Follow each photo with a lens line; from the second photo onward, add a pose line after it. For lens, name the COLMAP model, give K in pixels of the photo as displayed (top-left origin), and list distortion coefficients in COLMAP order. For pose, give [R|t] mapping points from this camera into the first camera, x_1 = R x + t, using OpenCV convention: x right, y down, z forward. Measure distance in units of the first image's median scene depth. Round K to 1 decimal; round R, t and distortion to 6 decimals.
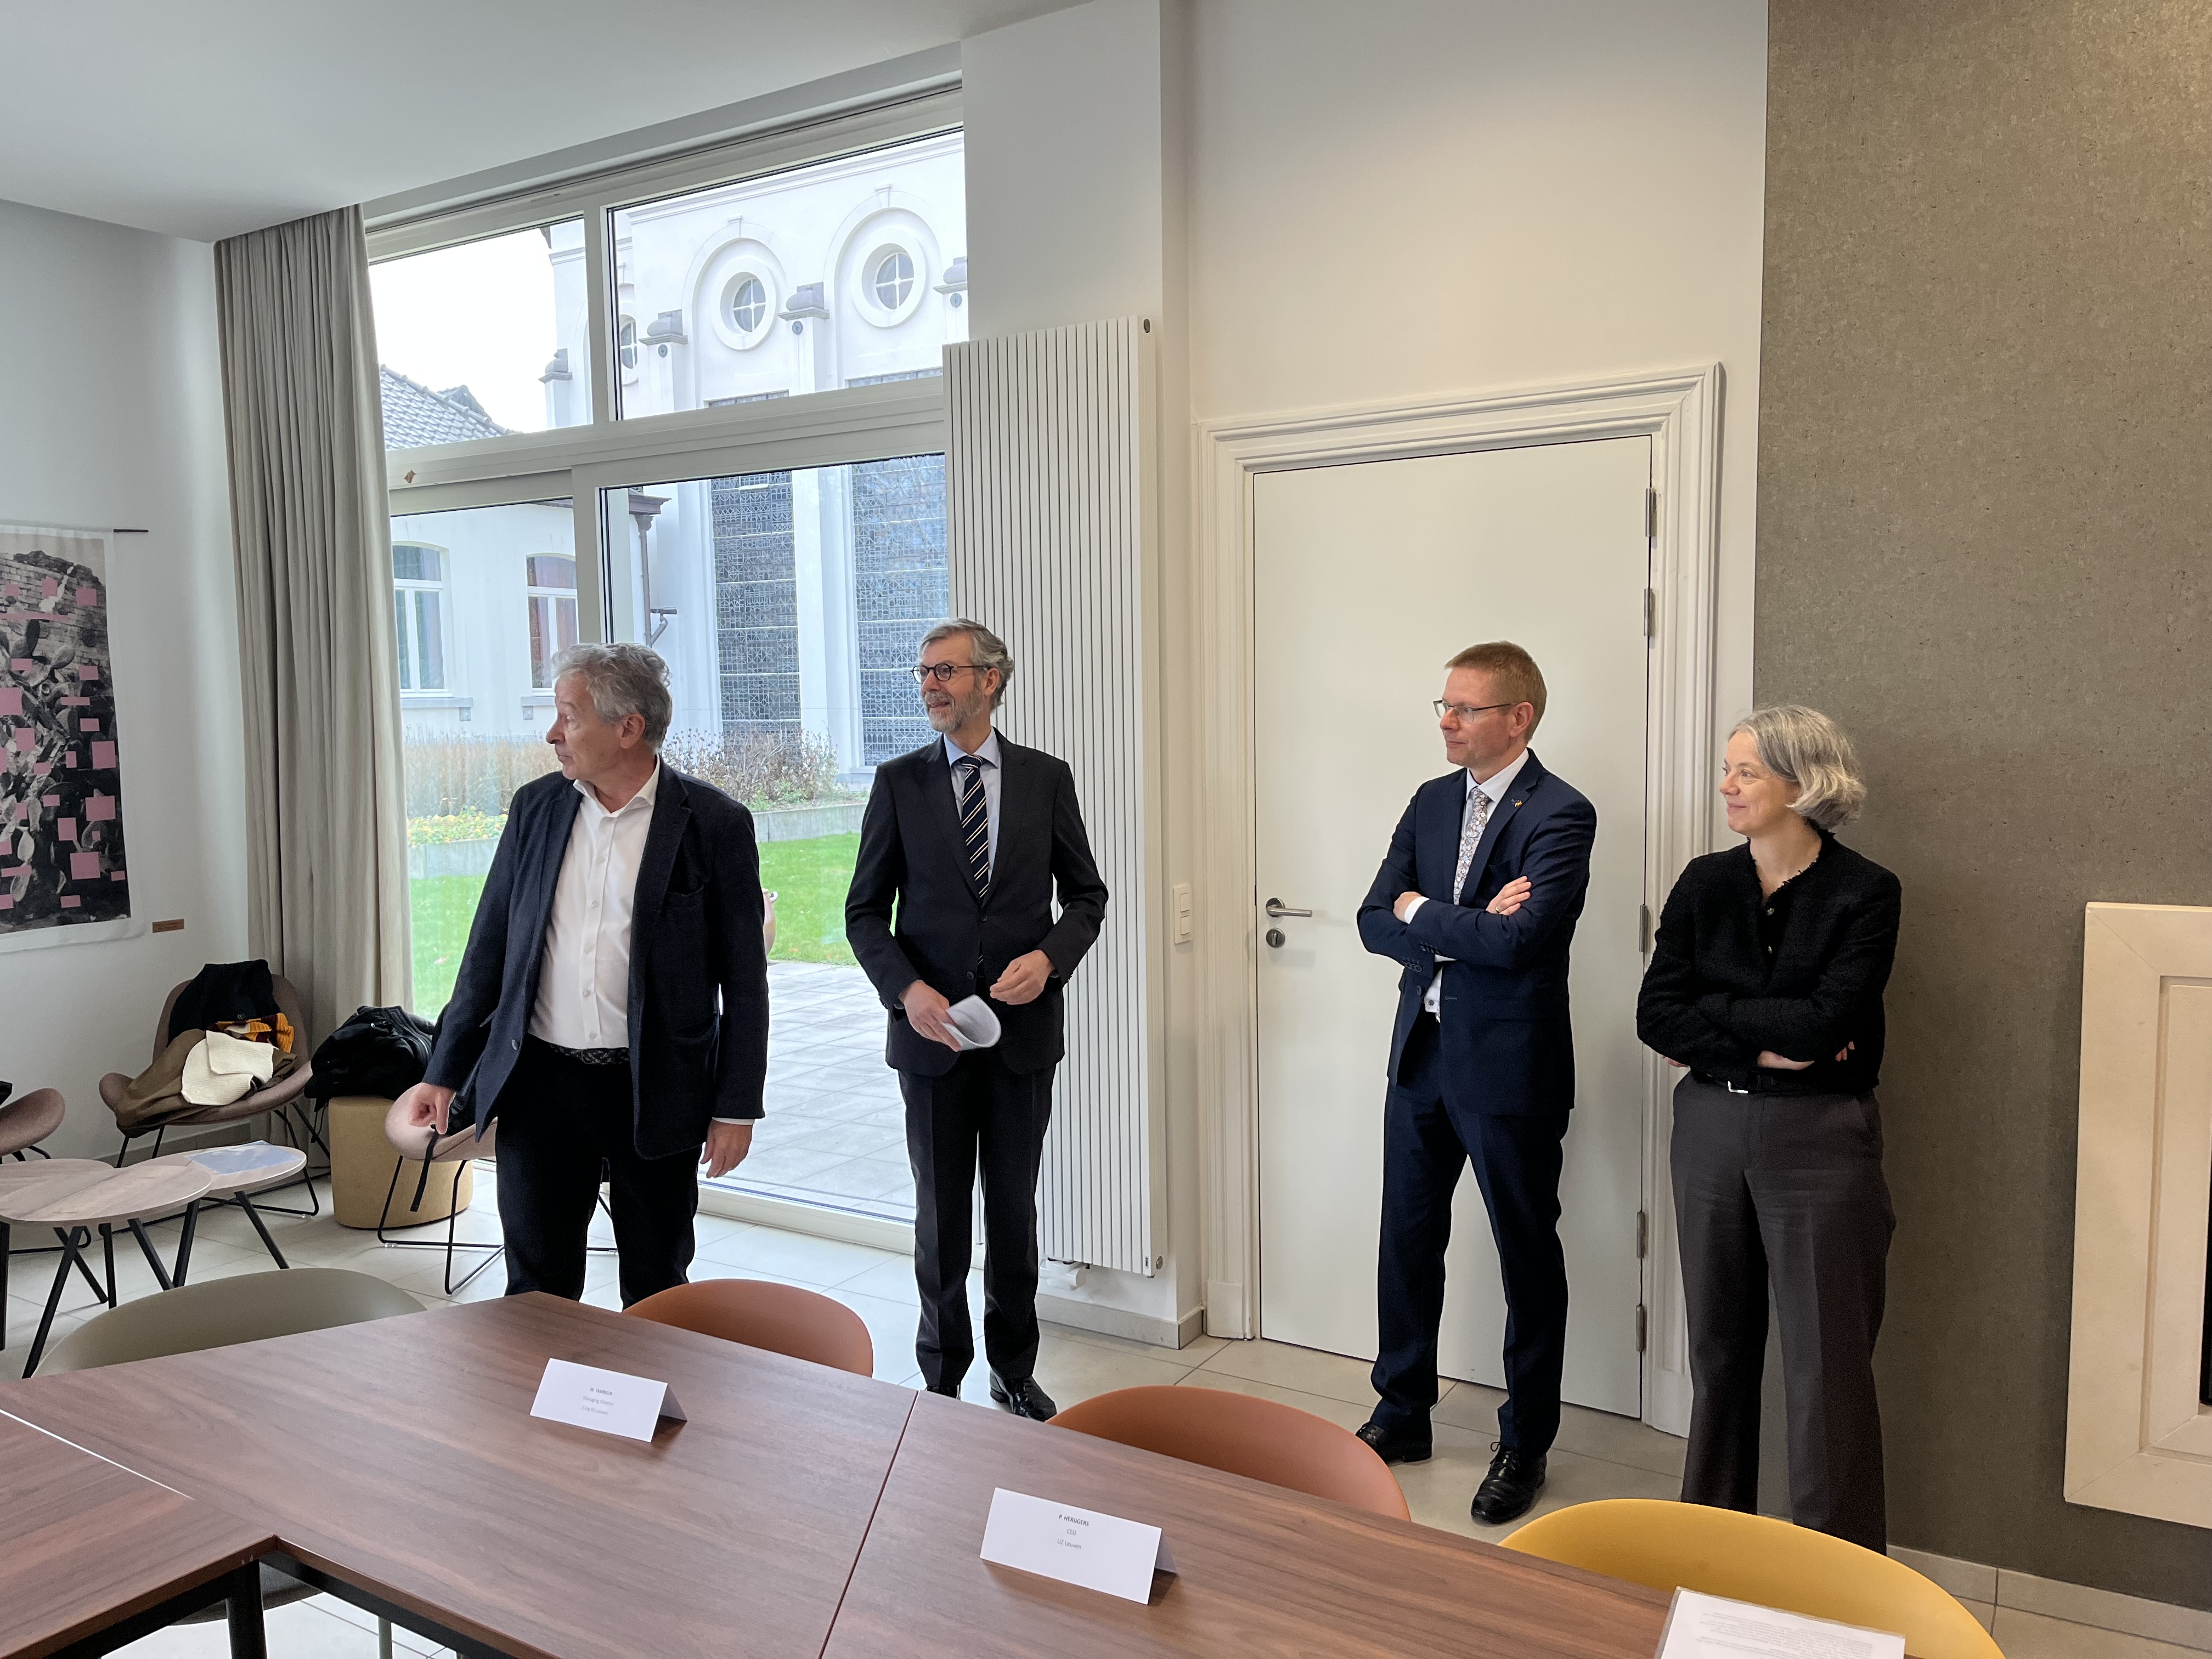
lens RADIAL K [[1684.7, 0, 1116.4], [0, 1684.7, 844.3], [0, 0, 1]] dist [0.043506, -0.044994]
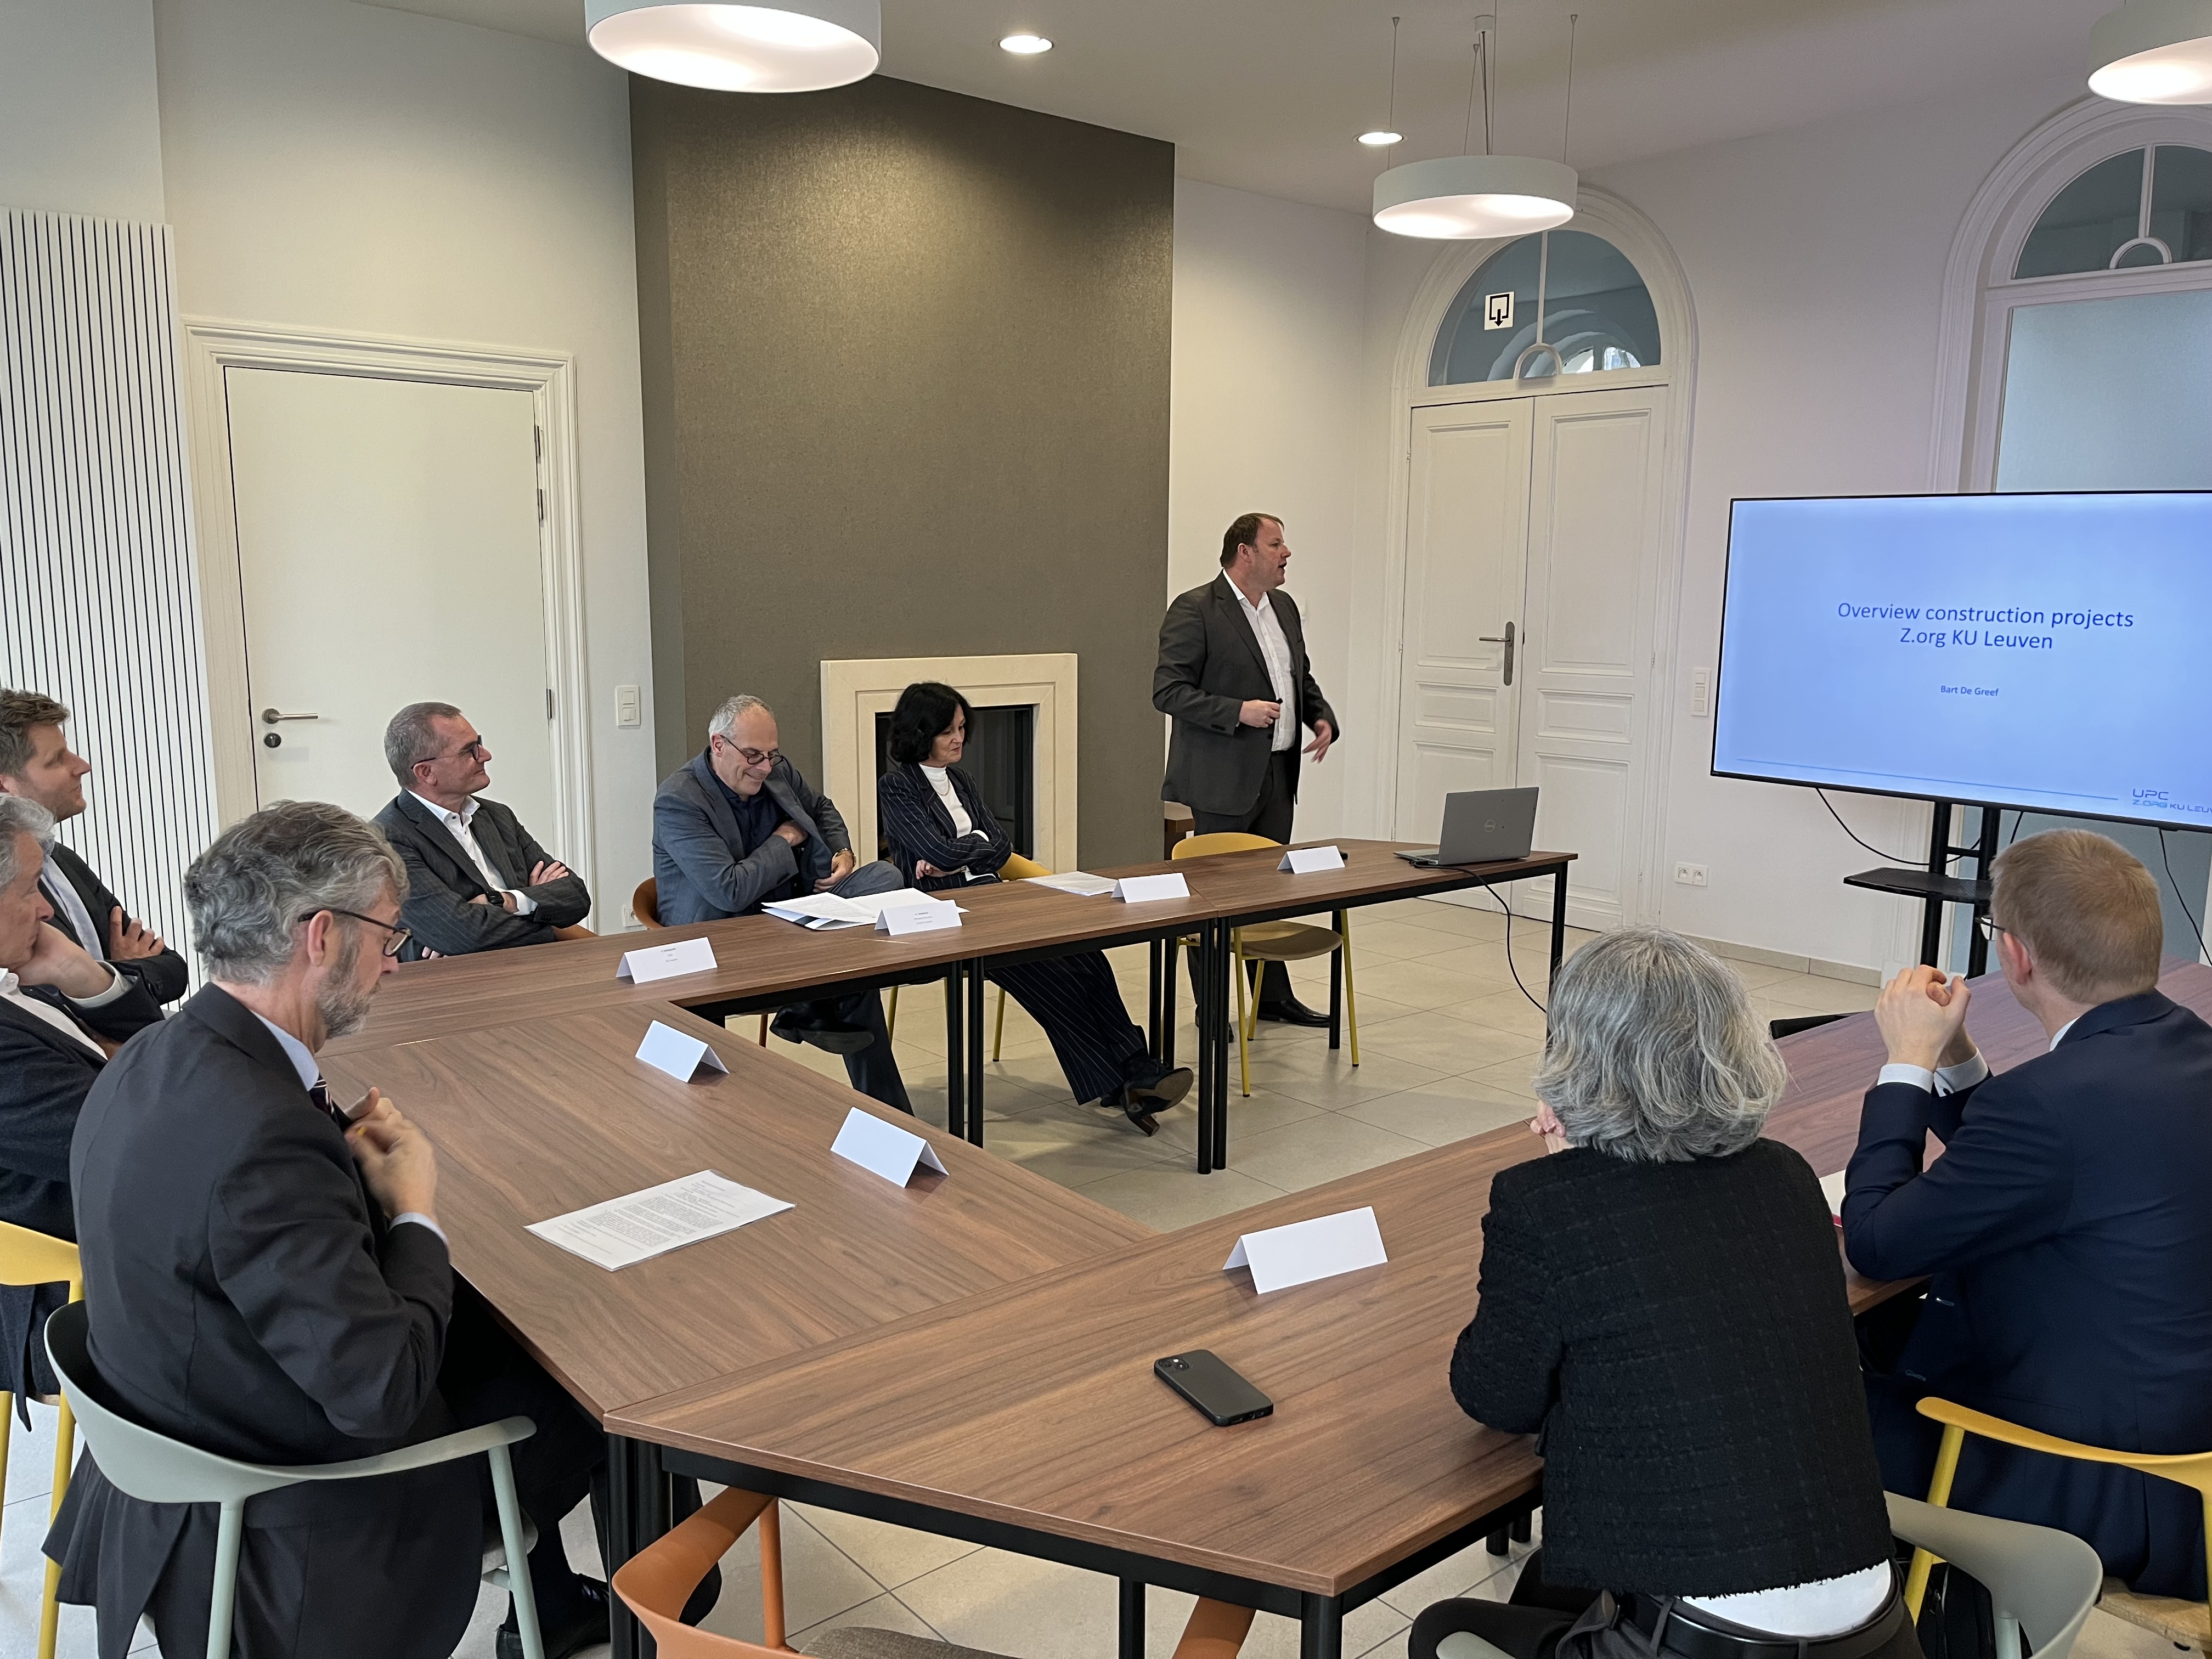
lens RADIAL K [[1684.7, 0, 1116.4], [0, 1684.7, 844.3], [0, 0, 1]] dist [0.043506, -0.044994]
pose [[0.314197, -0.128009, 0.940688, -0.938413], [0.068148, 0.991353, 0.112141, 0.033722], [-0.946909, 0.028871, 0.320203, -0.012219]]
